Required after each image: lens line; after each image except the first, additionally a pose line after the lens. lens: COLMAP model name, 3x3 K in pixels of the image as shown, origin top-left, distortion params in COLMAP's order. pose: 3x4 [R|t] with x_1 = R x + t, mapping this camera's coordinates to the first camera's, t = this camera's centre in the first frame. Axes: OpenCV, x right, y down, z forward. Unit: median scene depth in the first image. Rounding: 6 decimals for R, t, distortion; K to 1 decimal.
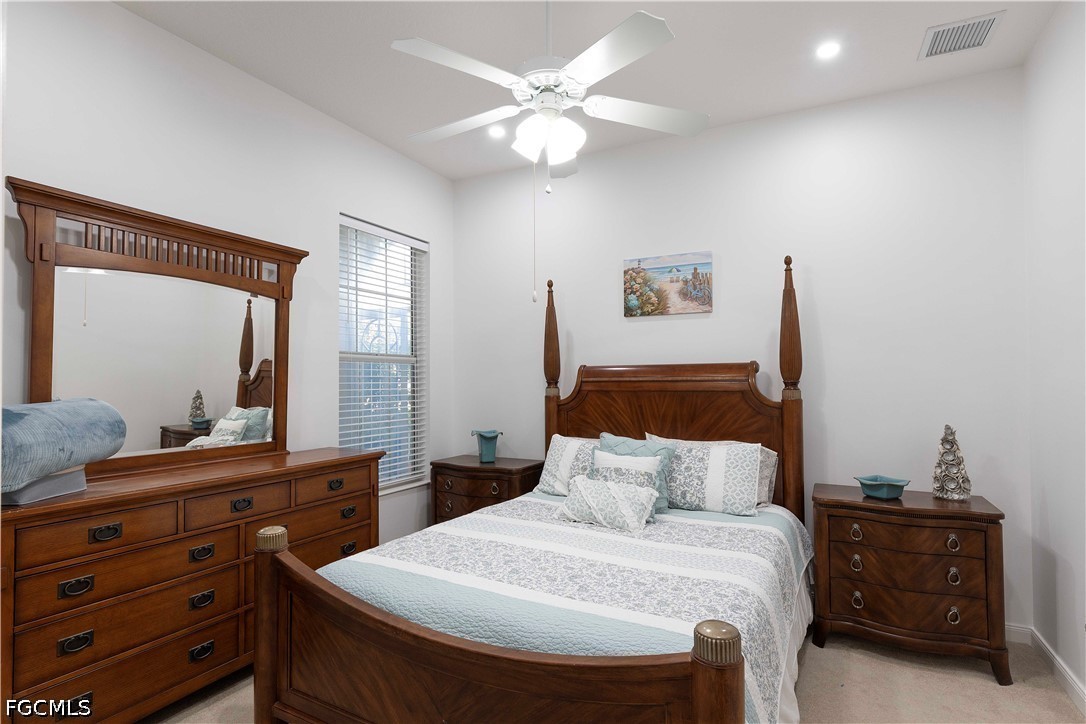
lens RADIAL K [[543.0, 0, 542.8], [0, 543.0, 366.3], [0, 0, 1]] dist [0.002505, 0.000170]
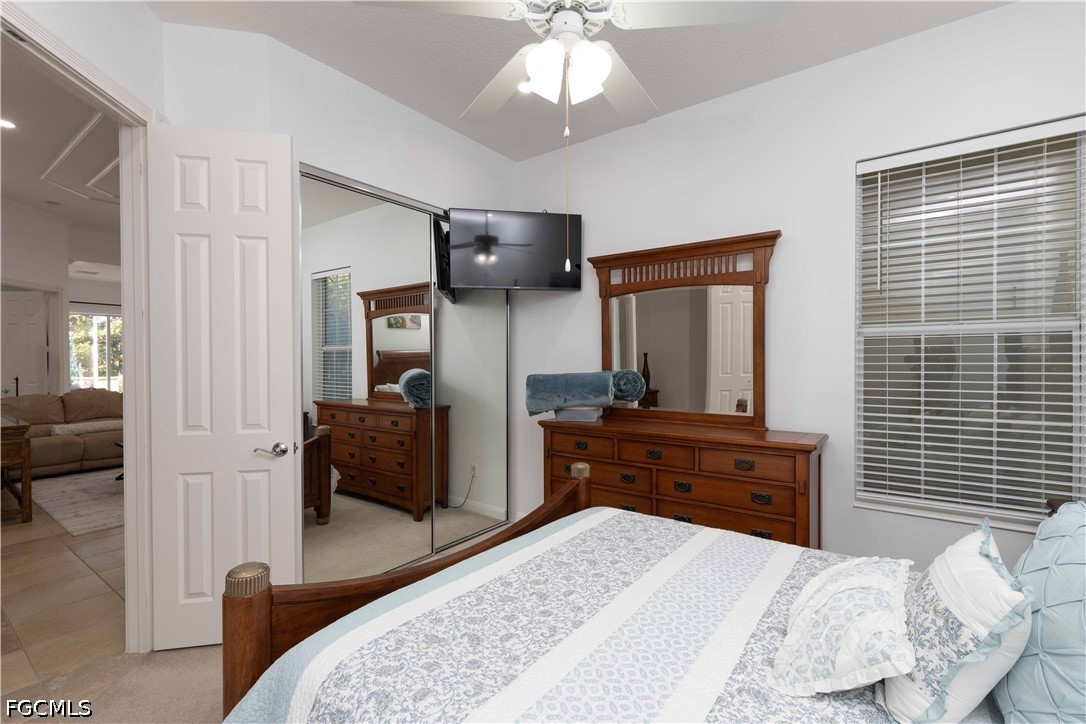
lens RADIAL K [[479.5, 0, 552.8], [0, 479.5, 364.7], [0, 0, 1]] dist [0.017617, -0.000617]
pose [[-0.142872, 0.009779, -0.989693, 0.545991], [0.034028, 0.999409, 0.004963, 0.016006], [0.989156, -0.032968, -0.143120, 0.777006]]
